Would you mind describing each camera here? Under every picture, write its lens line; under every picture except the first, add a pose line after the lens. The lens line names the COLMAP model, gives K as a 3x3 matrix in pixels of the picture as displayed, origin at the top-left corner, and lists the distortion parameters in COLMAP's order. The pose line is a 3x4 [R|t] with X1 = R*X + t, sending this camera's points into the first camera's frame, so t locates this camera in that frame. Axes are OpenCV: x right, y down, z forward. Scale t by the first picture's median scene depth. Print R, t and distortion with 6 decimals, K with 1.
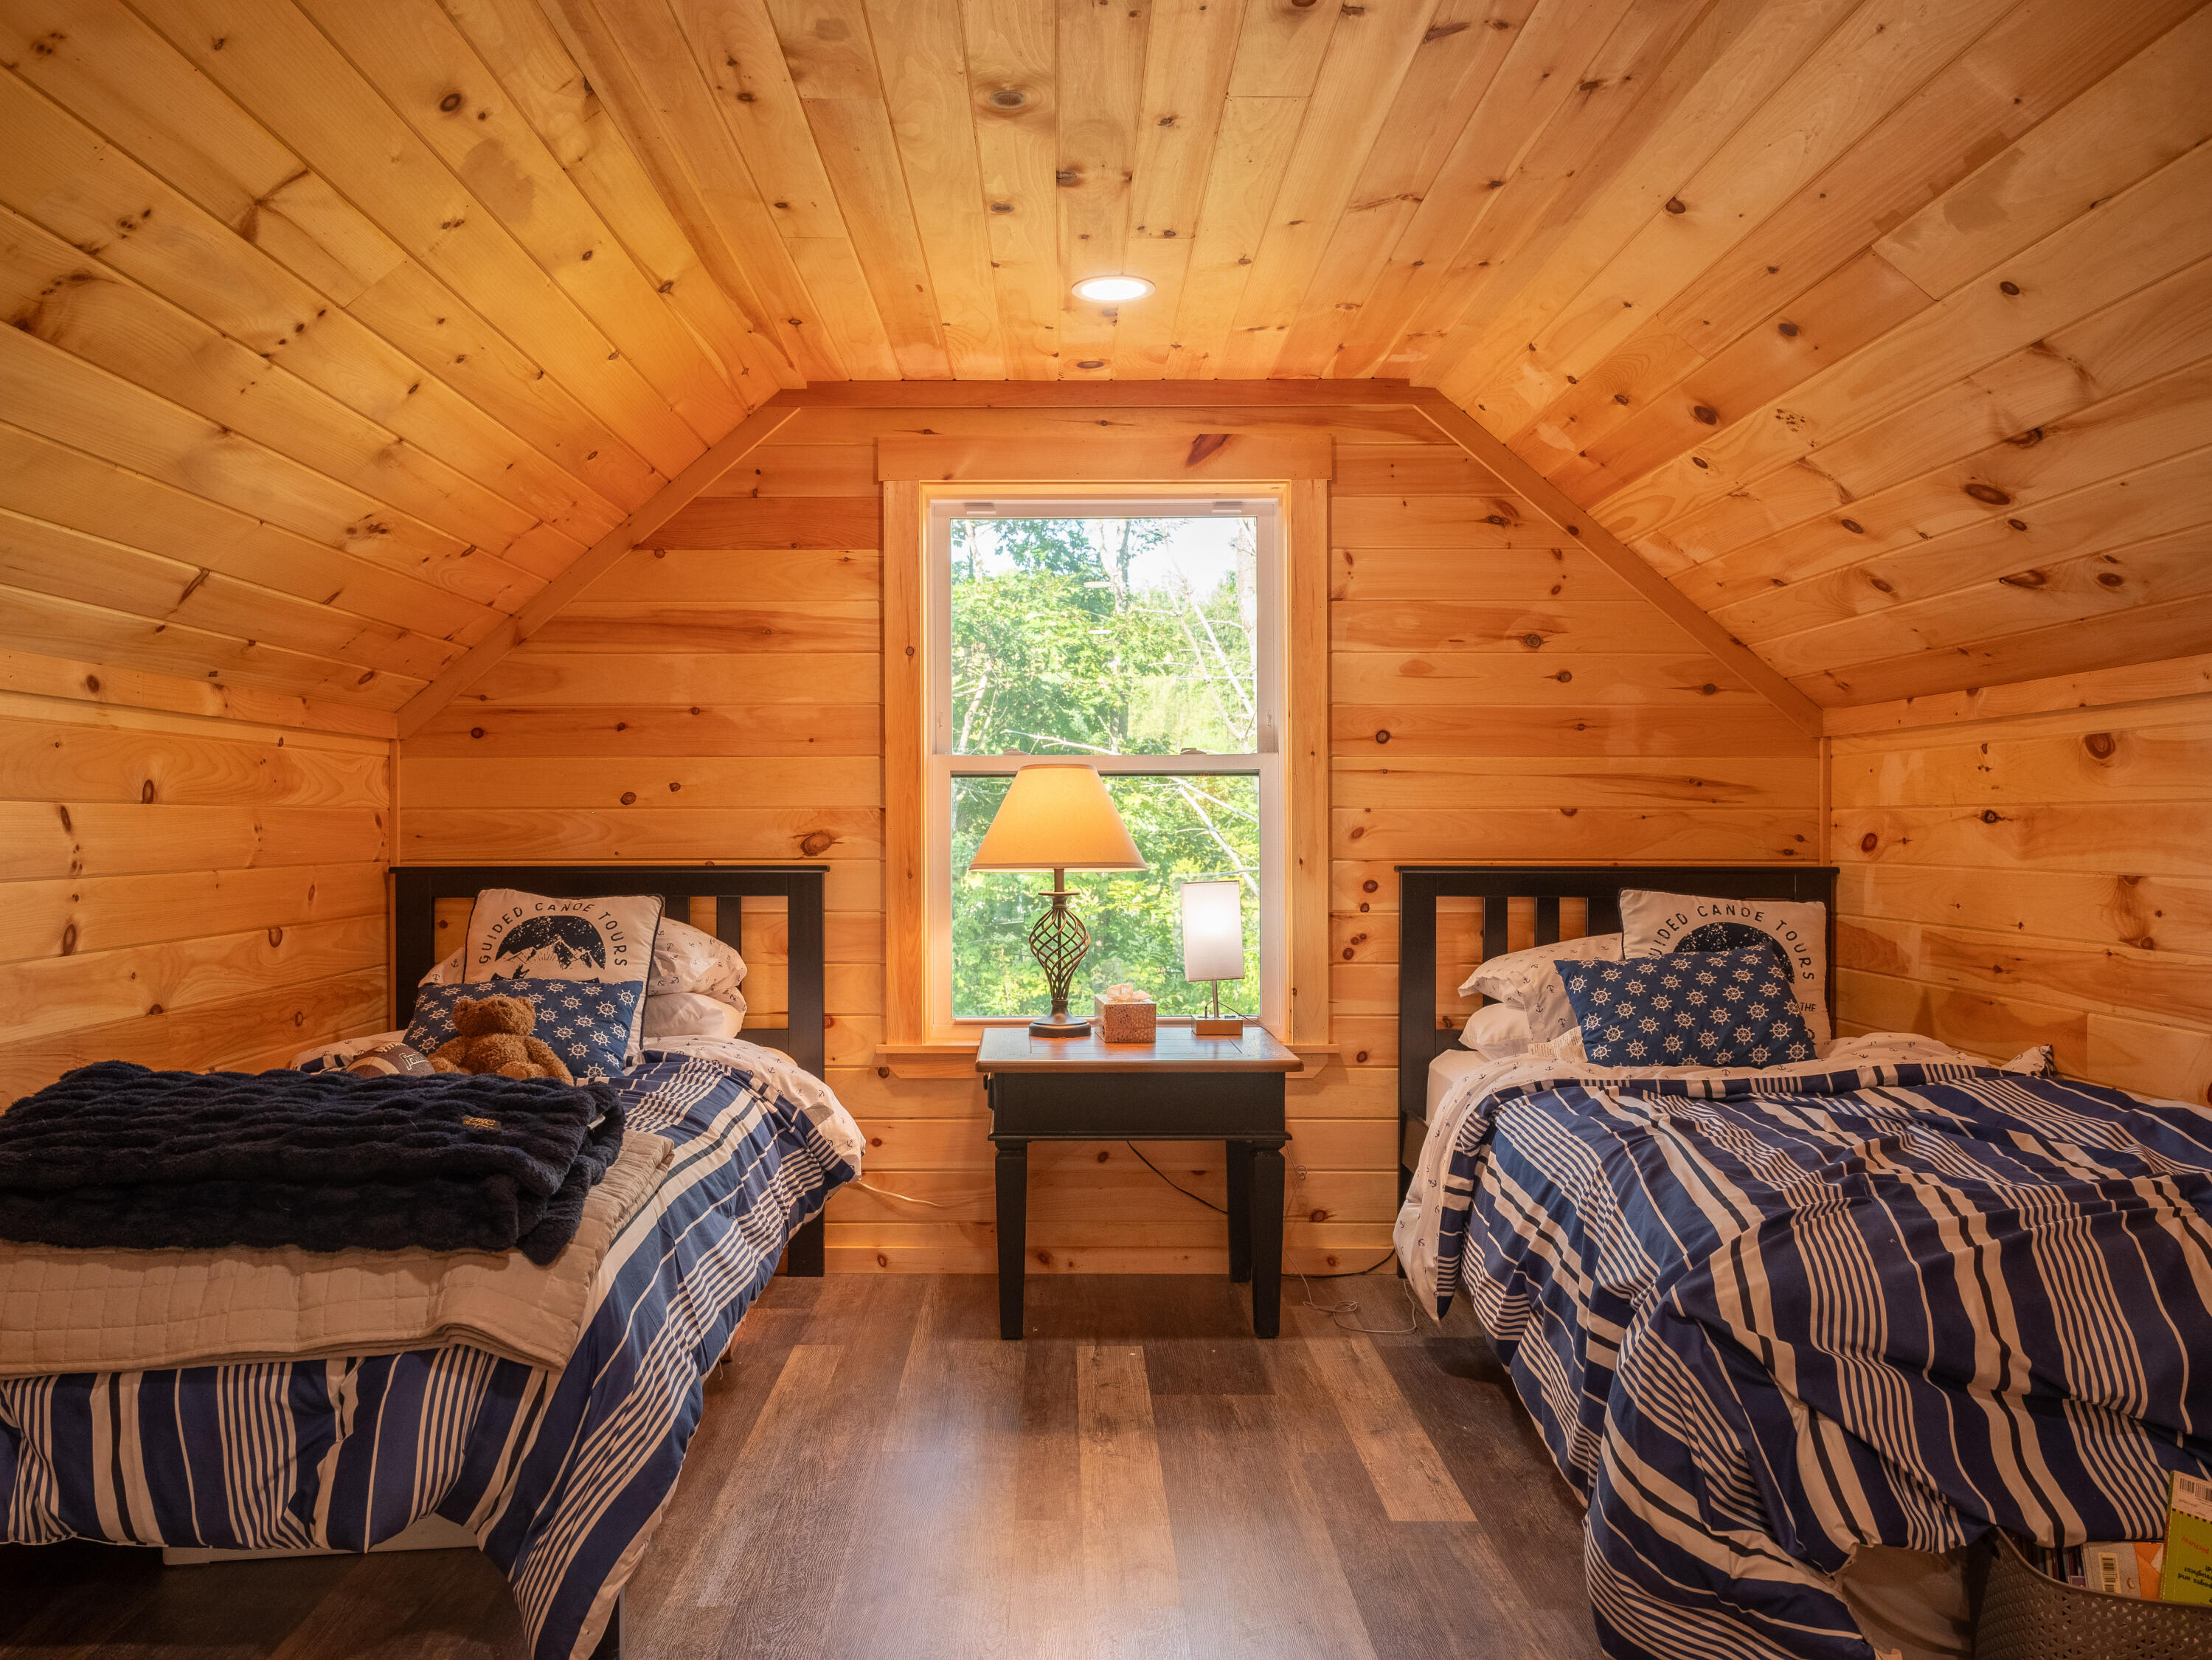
lens RADIAL K [[1680.6, 0, 1093.4], [0, 1680.6, 829.3], [0, 0, 1]] dist [0.004610, -0.003752]
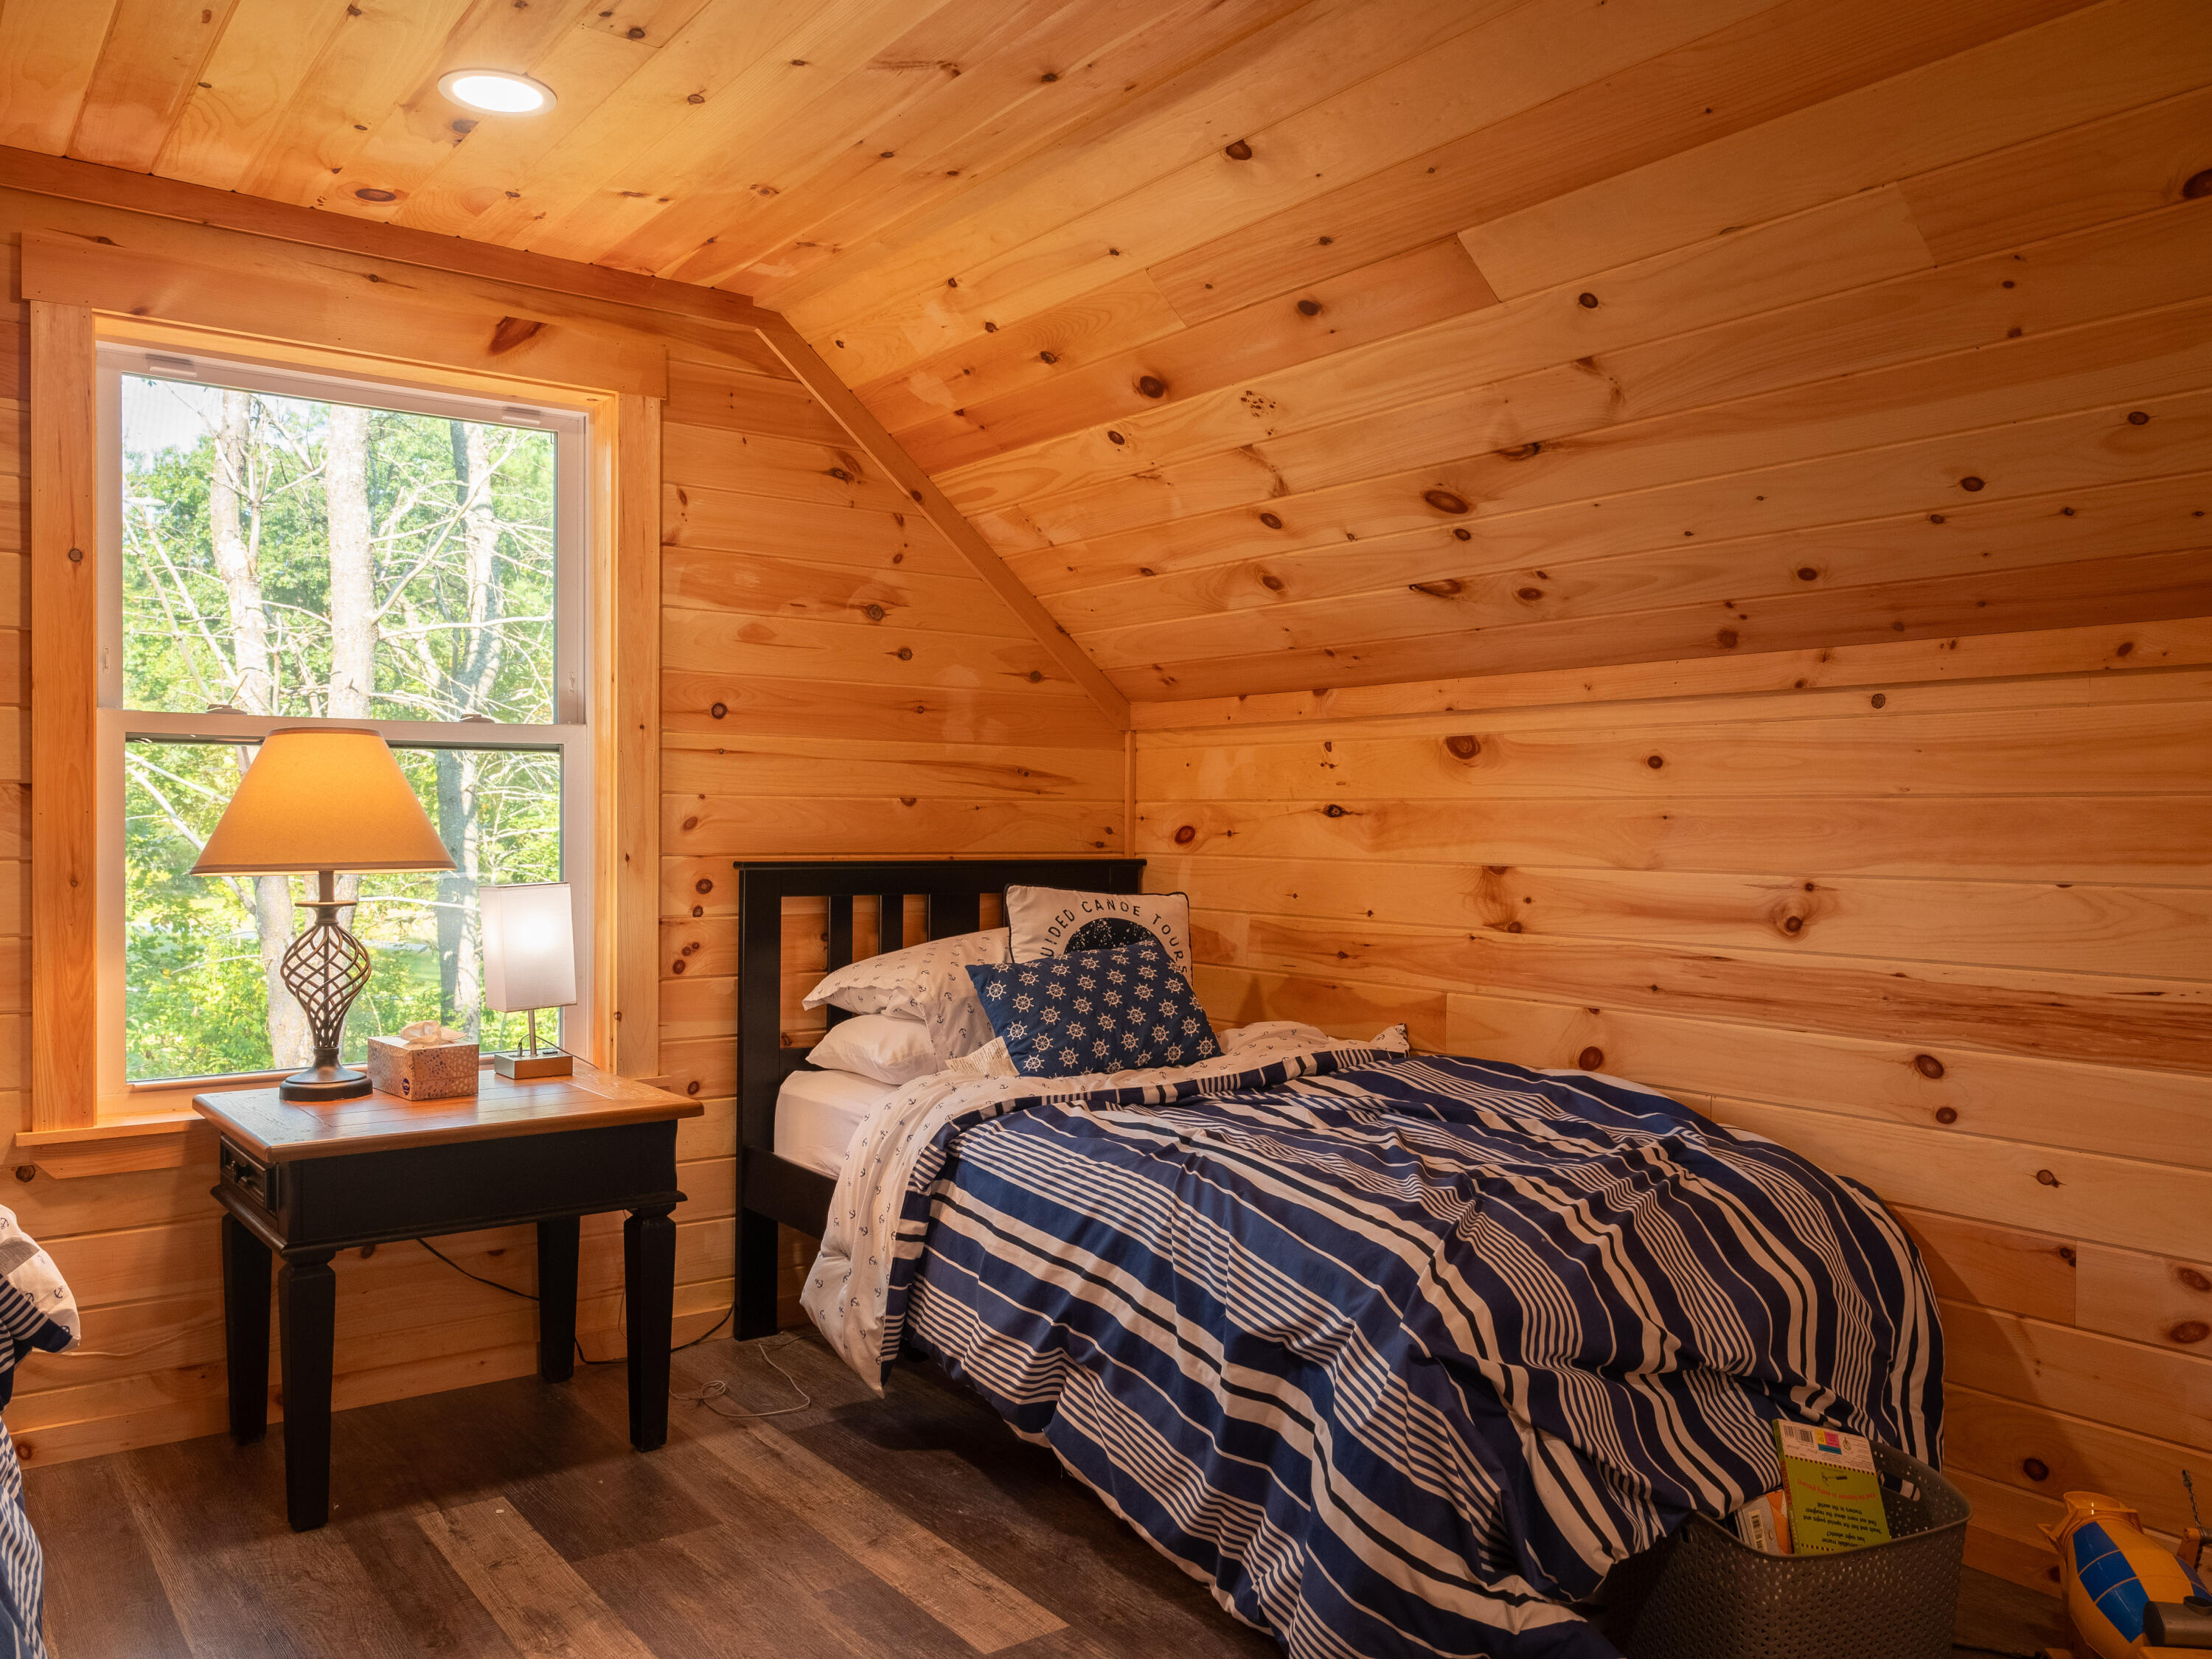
lens RADIAL K [[1680.4, 0, 1111.0], [0, 1680.4, 829.7], [0, 0, 1]] dist [0.004610, -0.003752]
pose [[0.806763, 0.002376, 0.590870, -0.204689], [-0.006137, 0.999972, 0.004358, 0.000405], [-0.590843, -0.007142, 0.806755, 0.230810]]
